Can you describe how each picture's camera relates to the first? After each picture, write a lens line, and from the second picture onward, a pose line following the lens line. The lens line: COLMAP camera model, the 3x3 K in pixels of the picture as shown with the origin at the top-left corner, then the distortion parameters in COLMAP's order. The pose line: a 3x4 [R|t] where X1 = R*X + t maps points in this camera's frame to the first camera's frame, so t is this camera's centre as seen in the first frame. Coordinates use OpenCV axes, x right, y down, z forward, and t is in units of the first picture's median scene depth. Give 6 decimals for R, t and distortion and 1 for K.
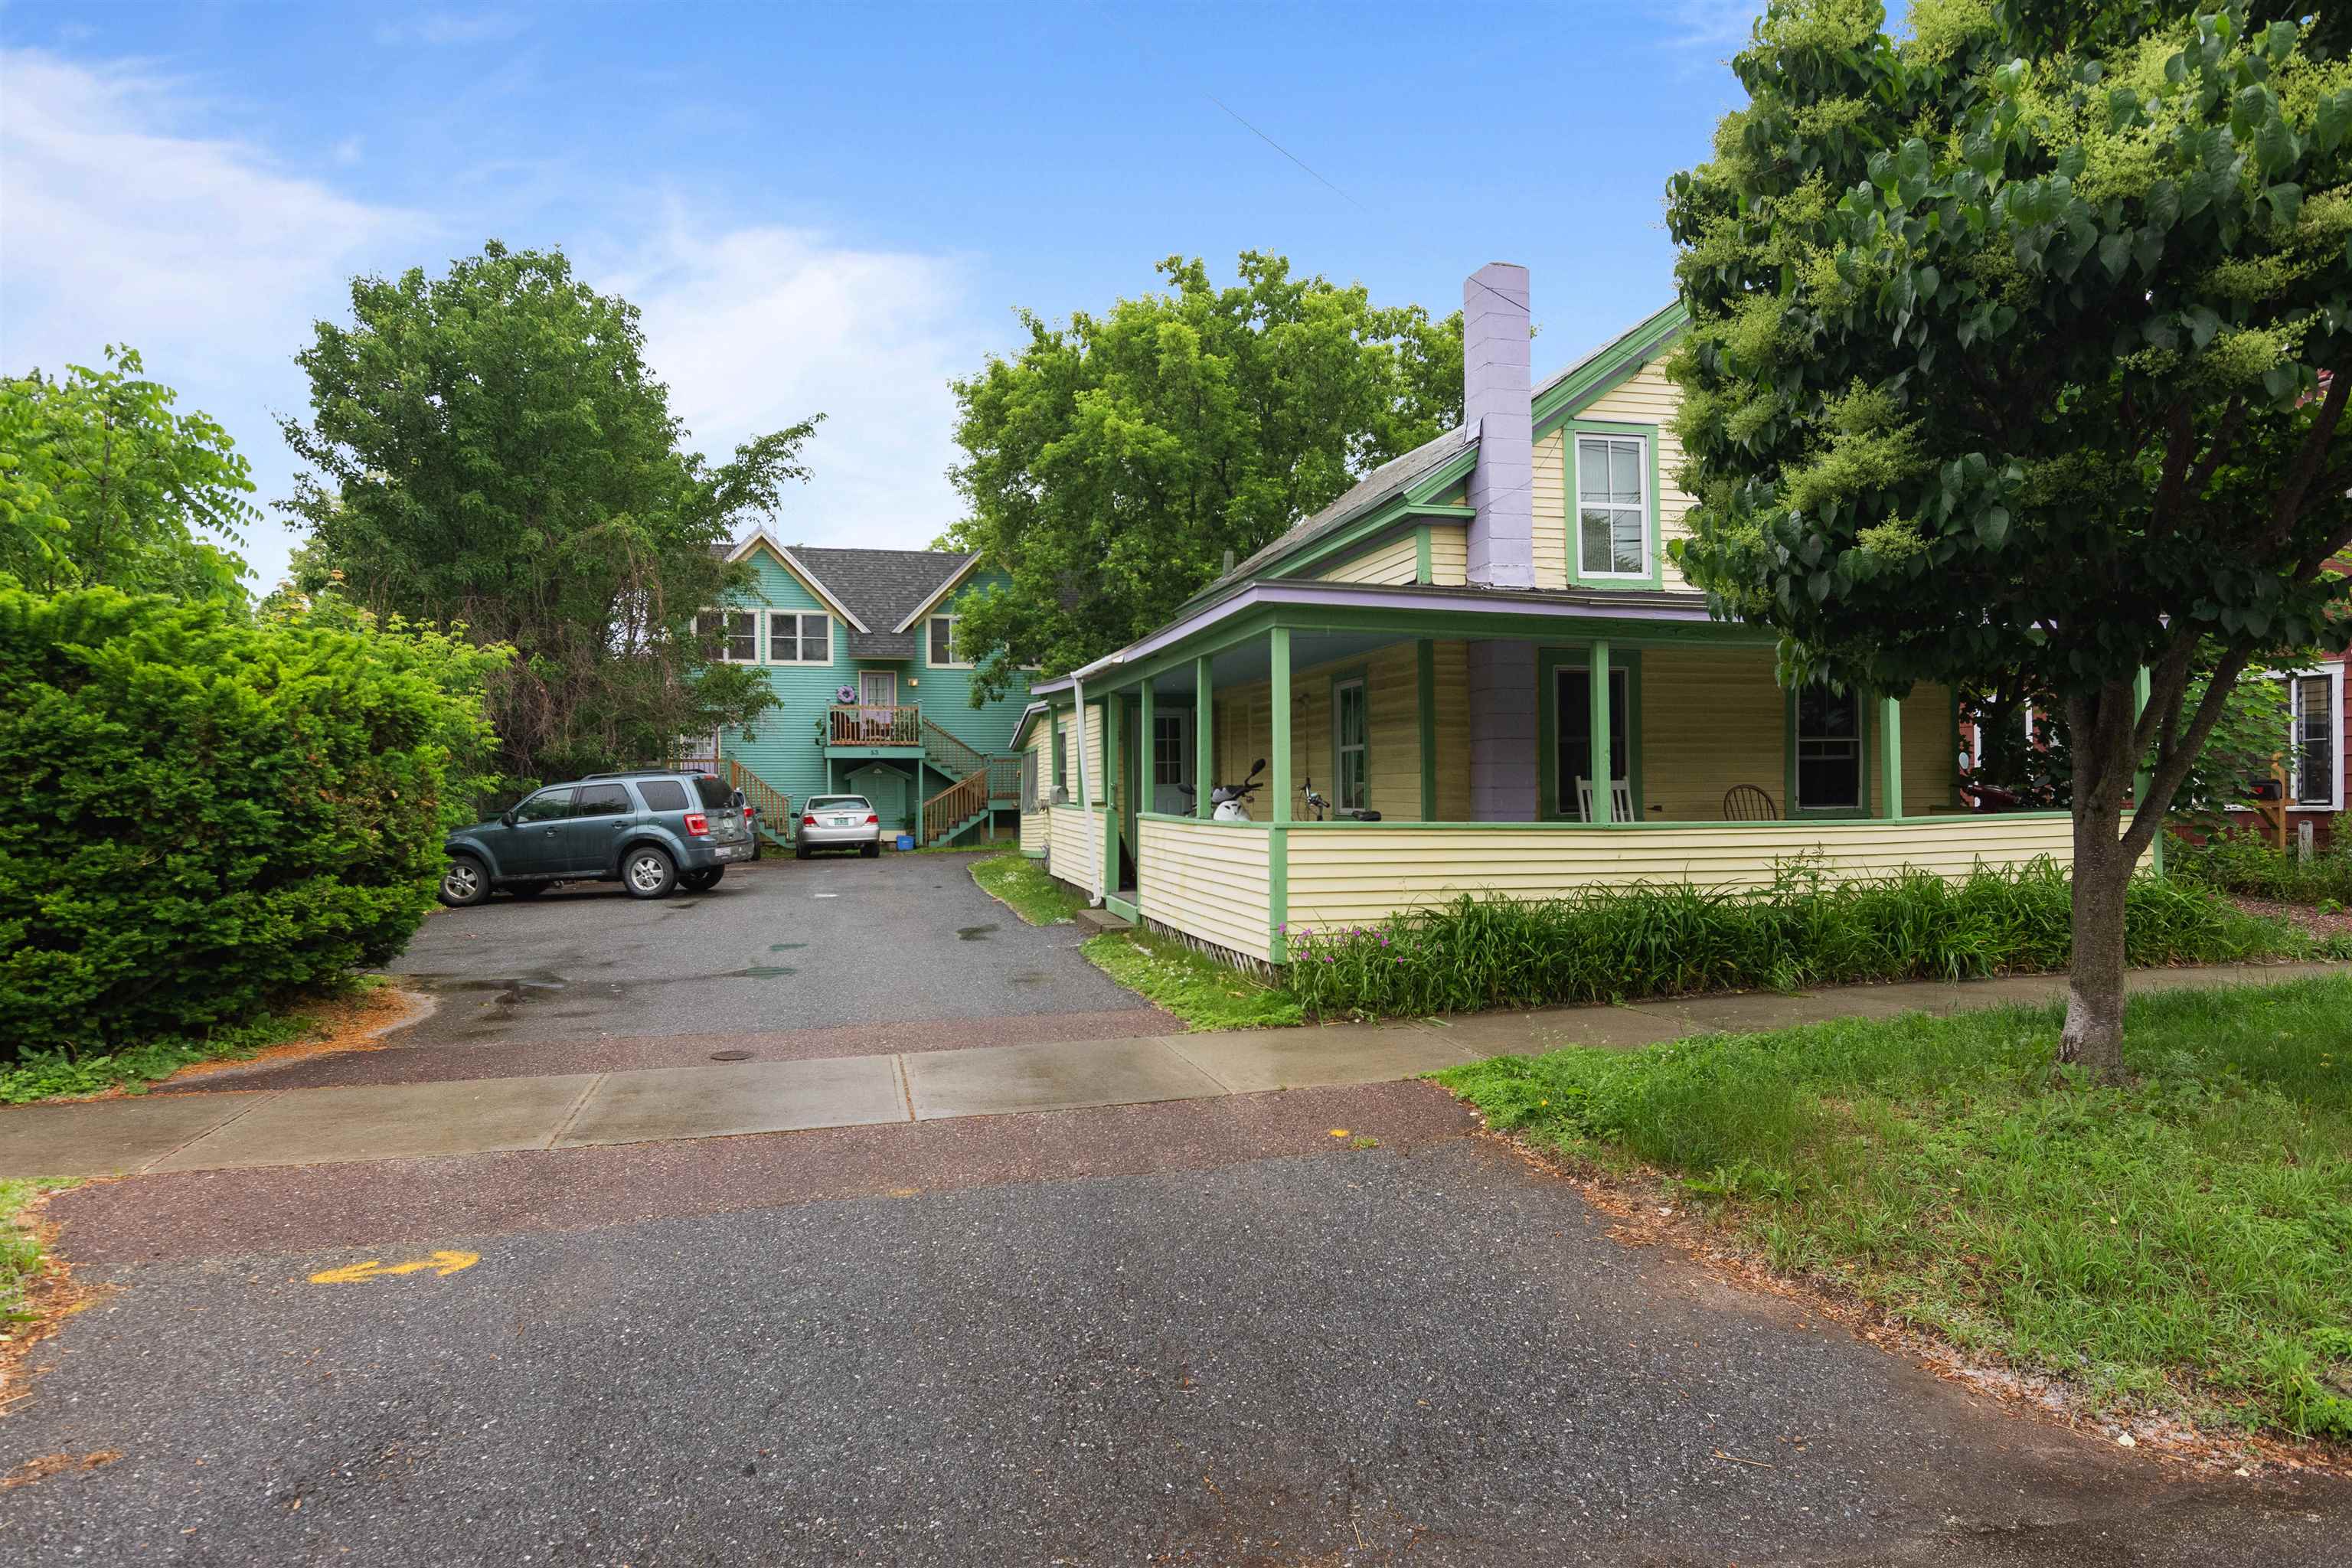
lens RADIAL K [[1294.8, 0, 1176.4], [0, 1294.8, 789.7], [0, 0, 1]] dist [-0.001948, -0.002282]
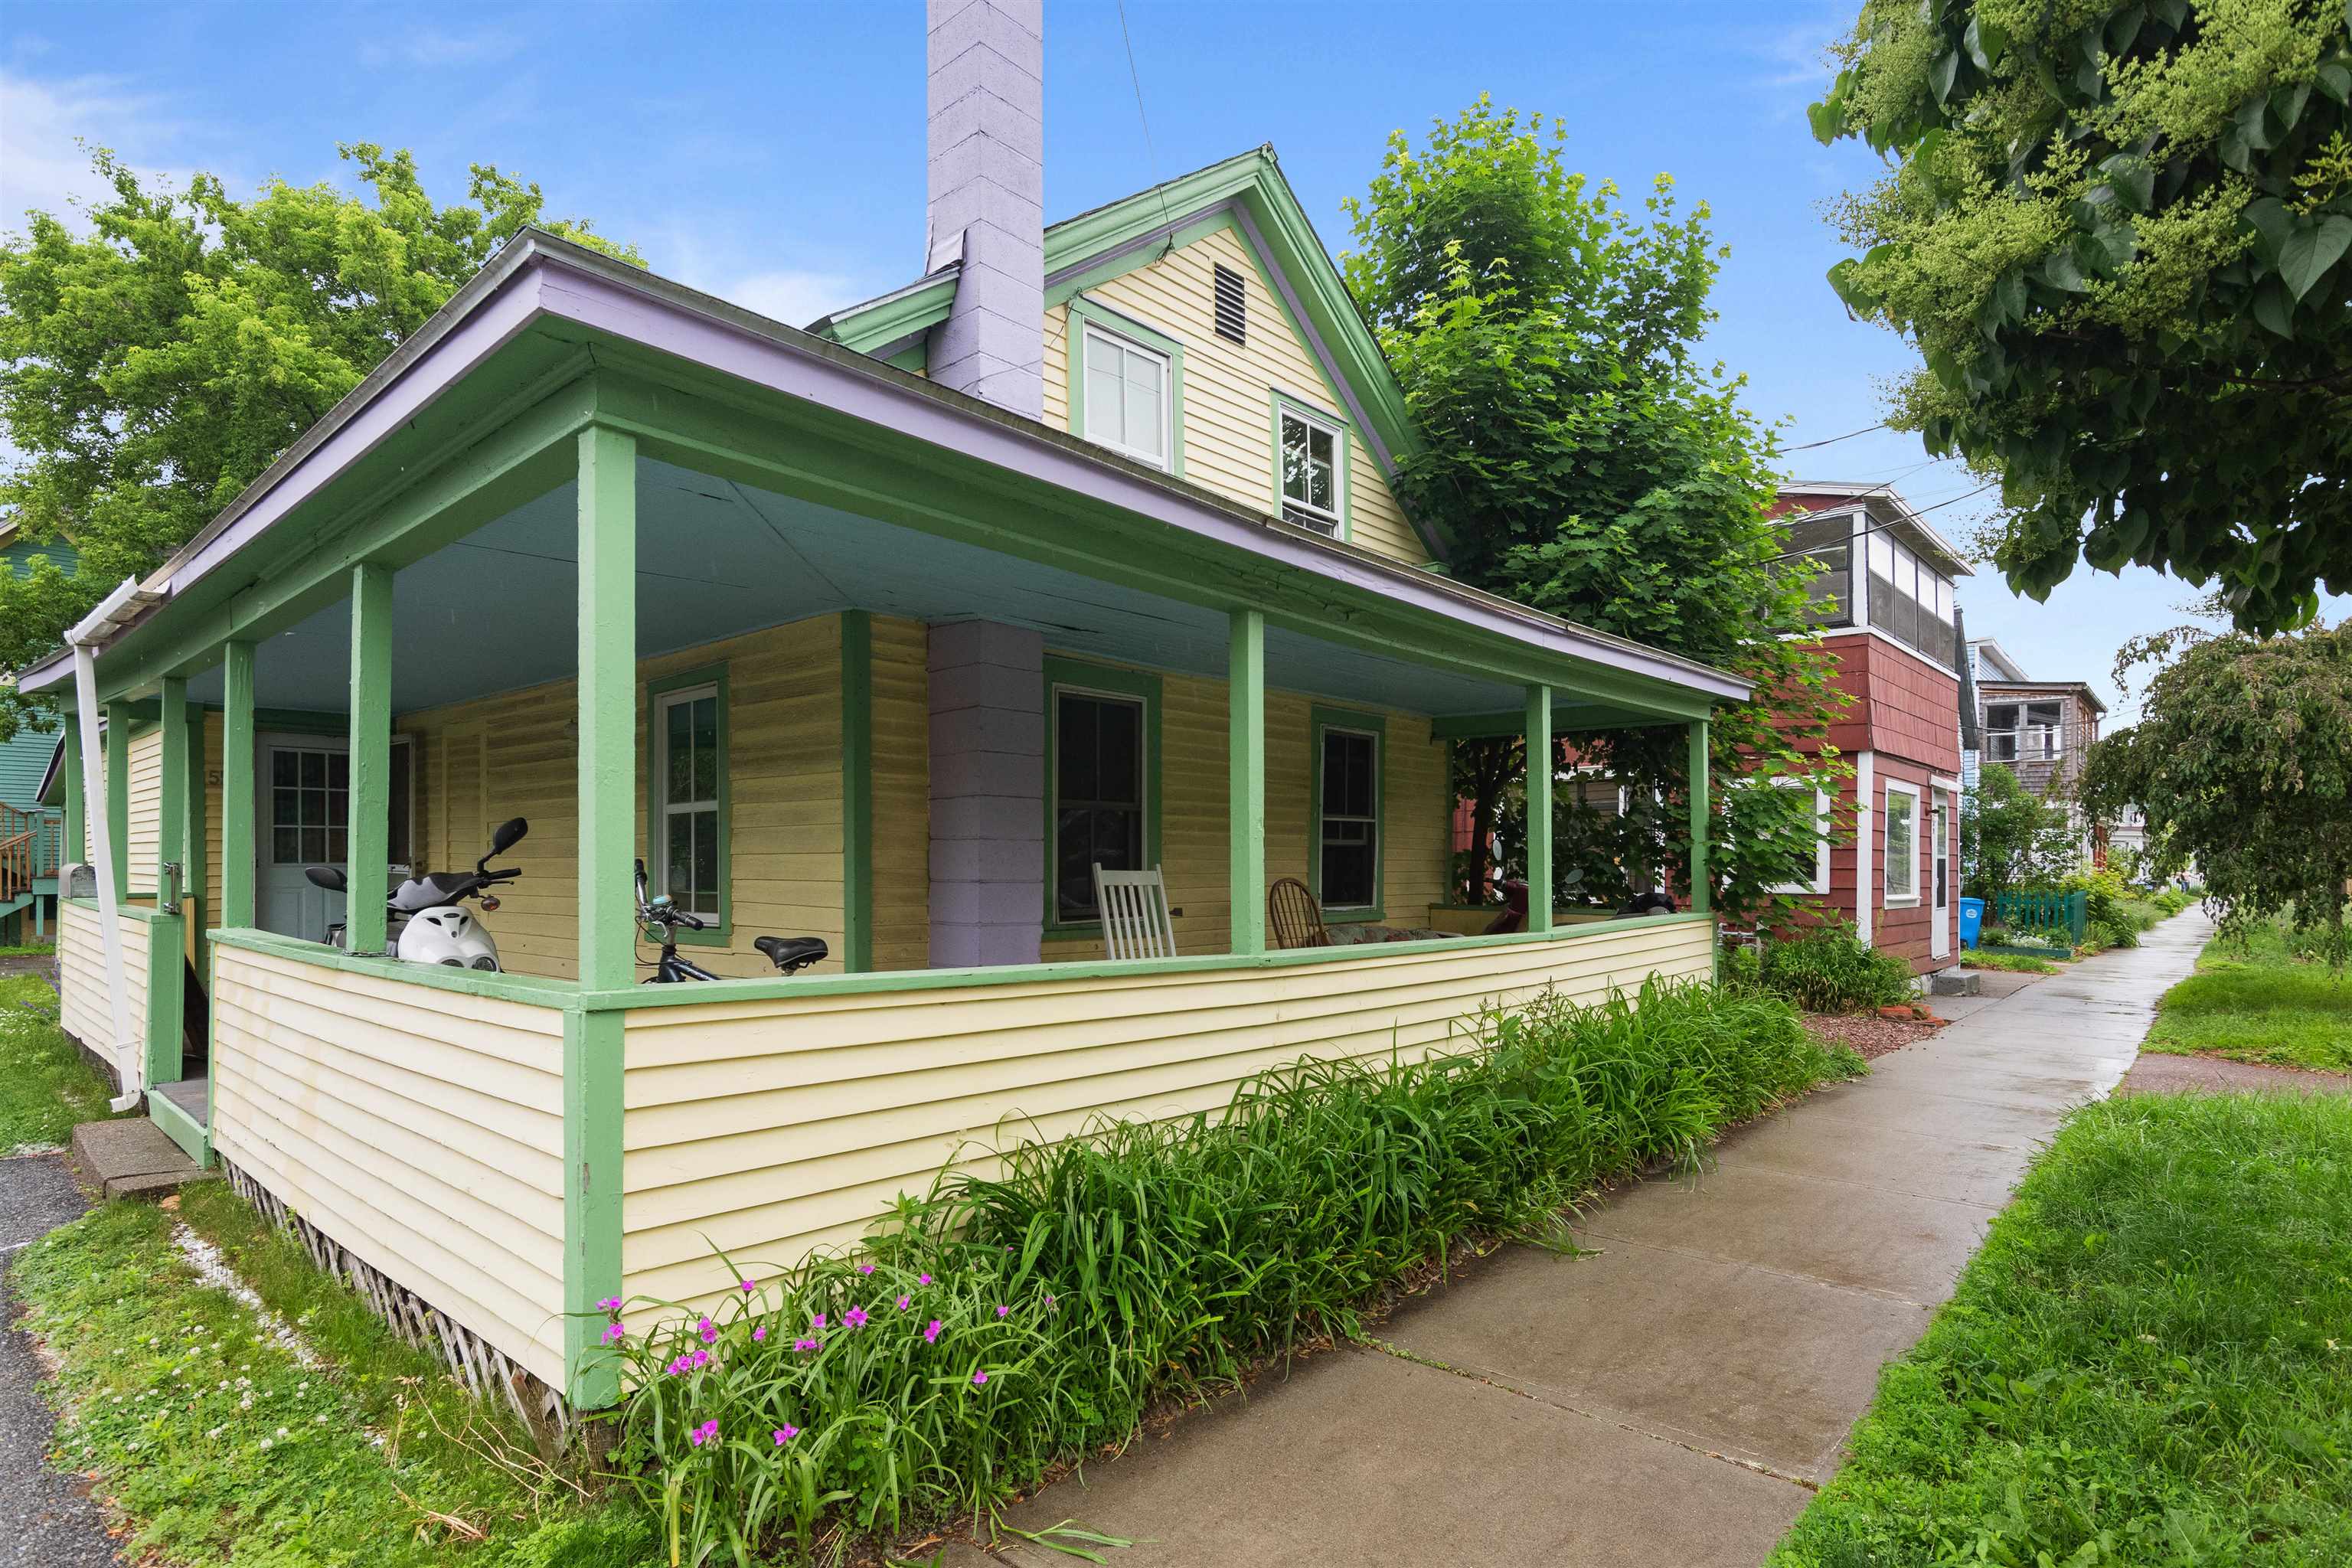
lens RADIAL K [[1222.2, 0, 1170.8], [0, 1222.2, 870.1], [0, 0, 1]] dist [-0.007537, 0.002324]
pose [[0.838270, 0.010127, 0.545162, 0.022945], [-0.010582, 0.999941, -0.002304, -0.006149], [-0.545153, -0.003837, 0.838328, 0.501785]]
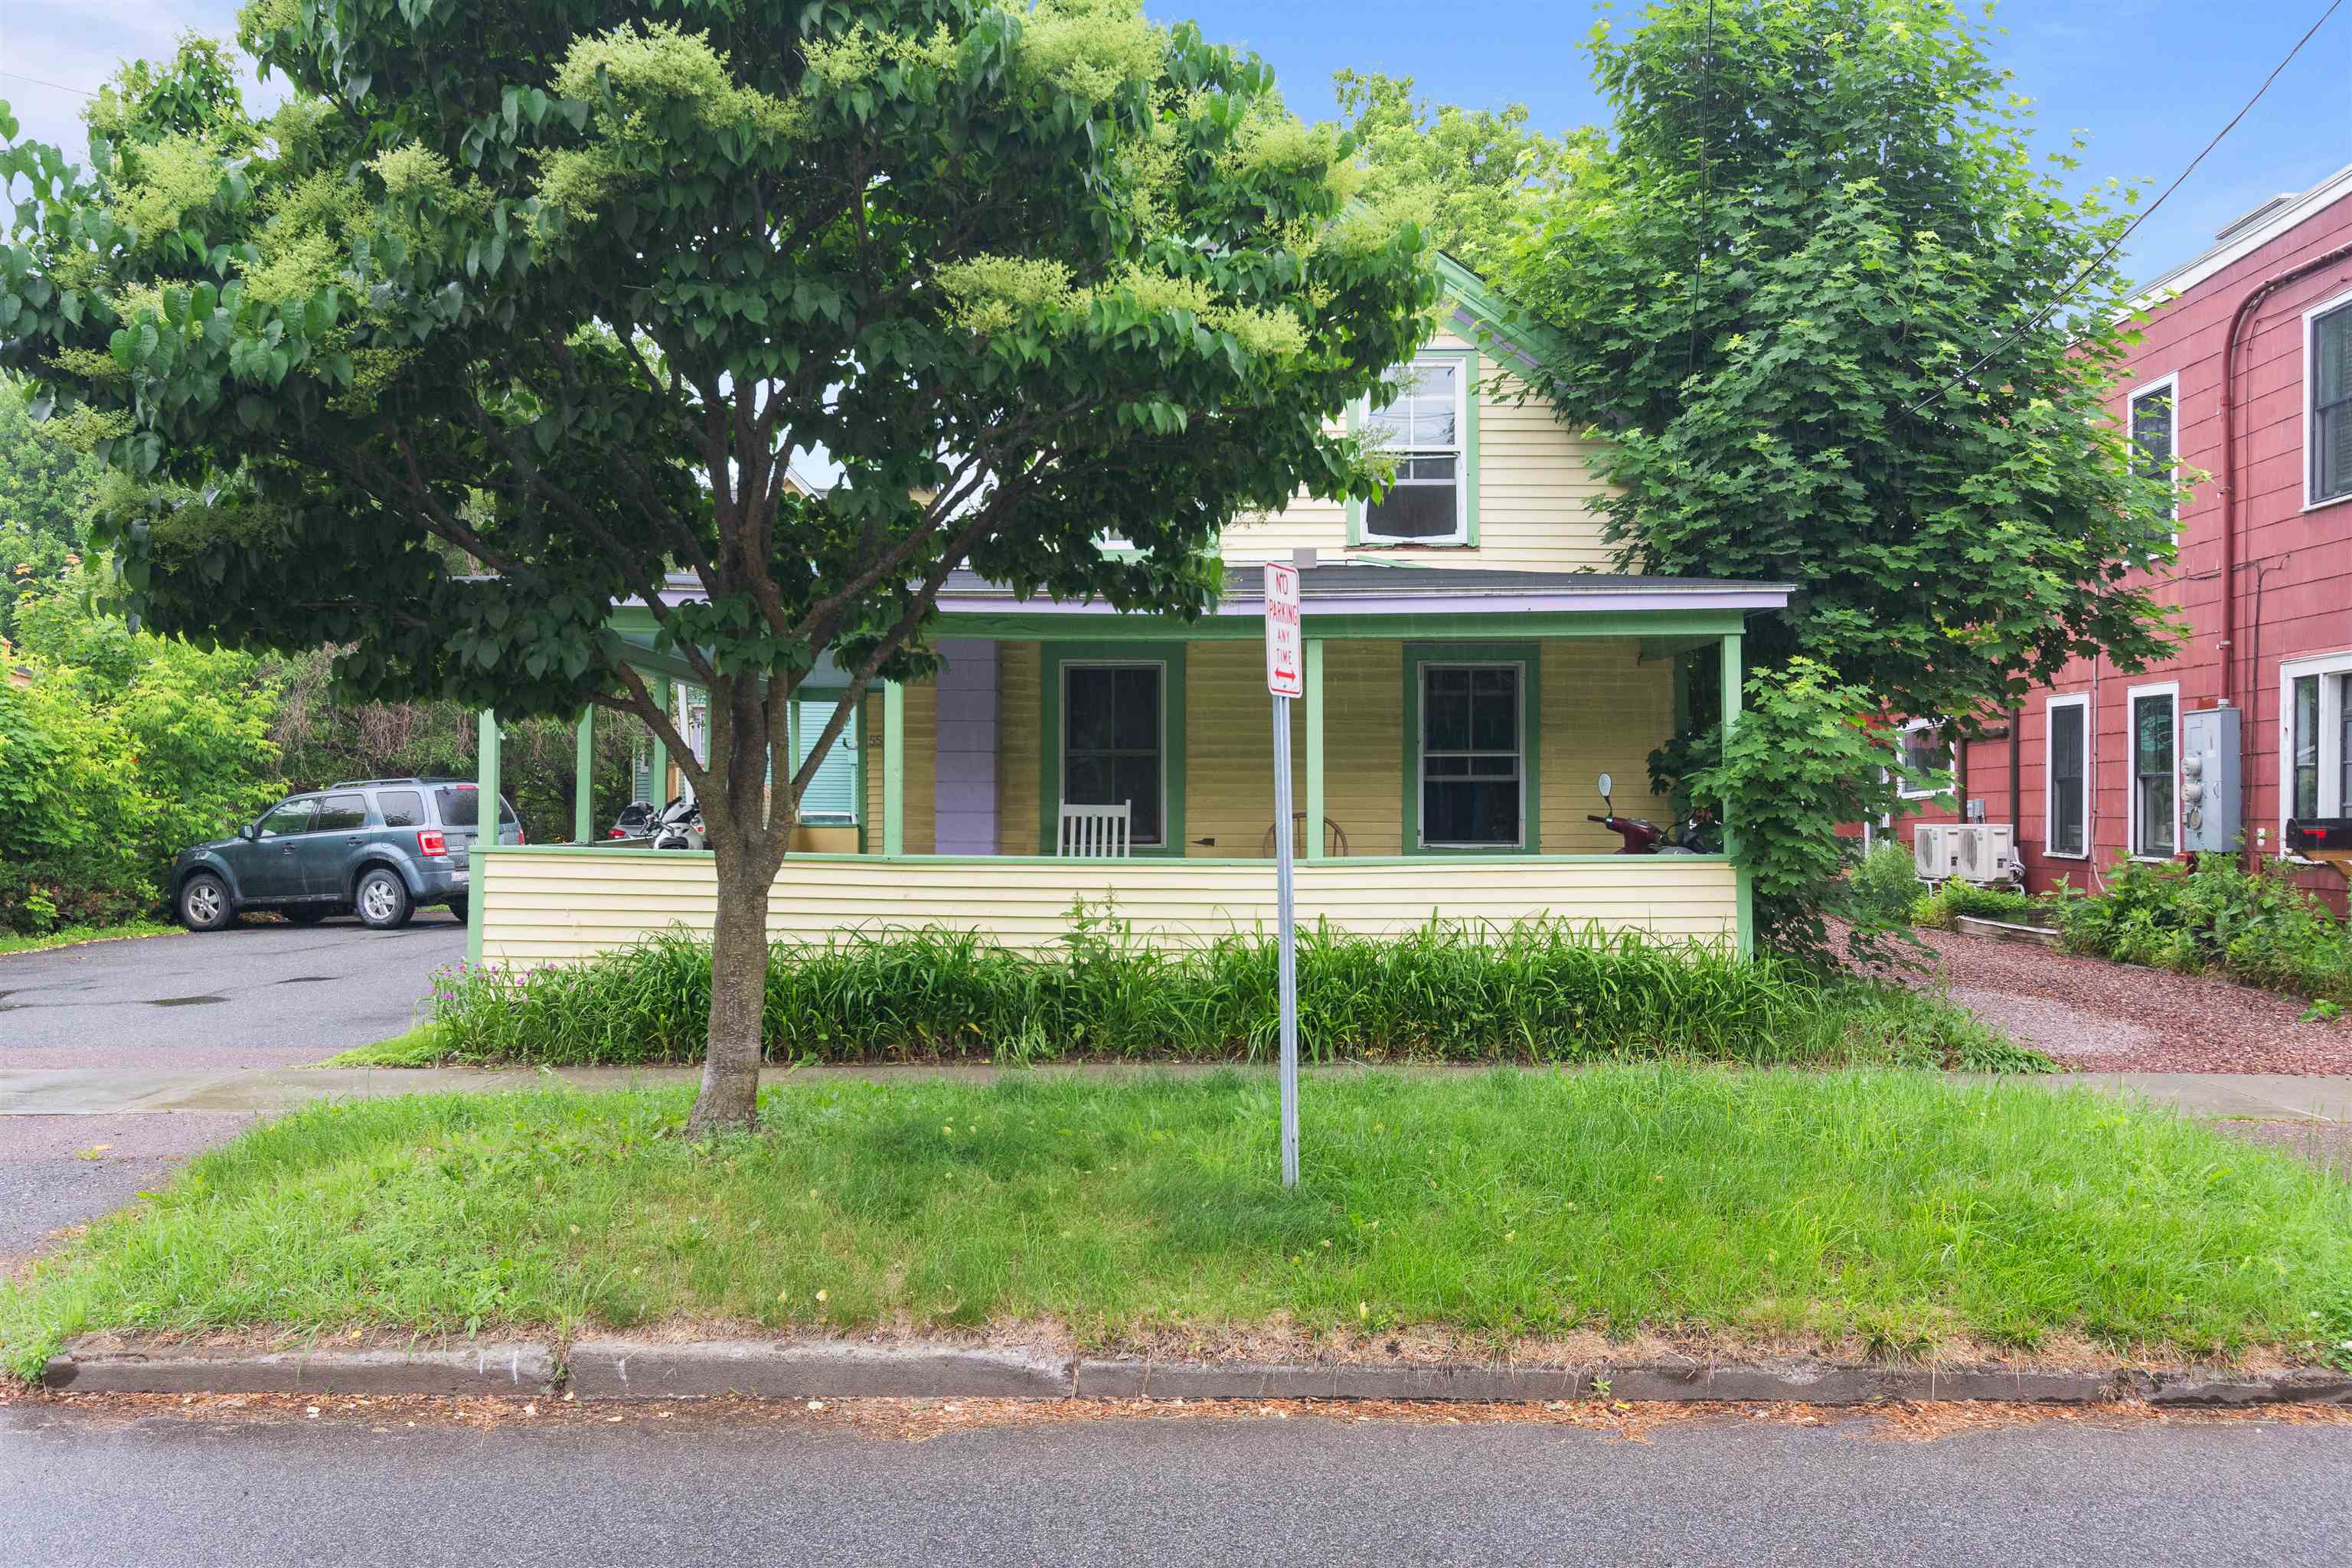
lens RADIAL K [[1876.1, 0, 1176.9], [0, 1876.1, 785.0], [0, 0, 1]] dist [0.004046, -0.000131]
pose [[0.965432, 0.010148, -0.260459, 0.694940], [-0.013161, 0.999865, -0.009826, -0.008966], [0.260324, 0.012914, 0.965435, -0.104224]]
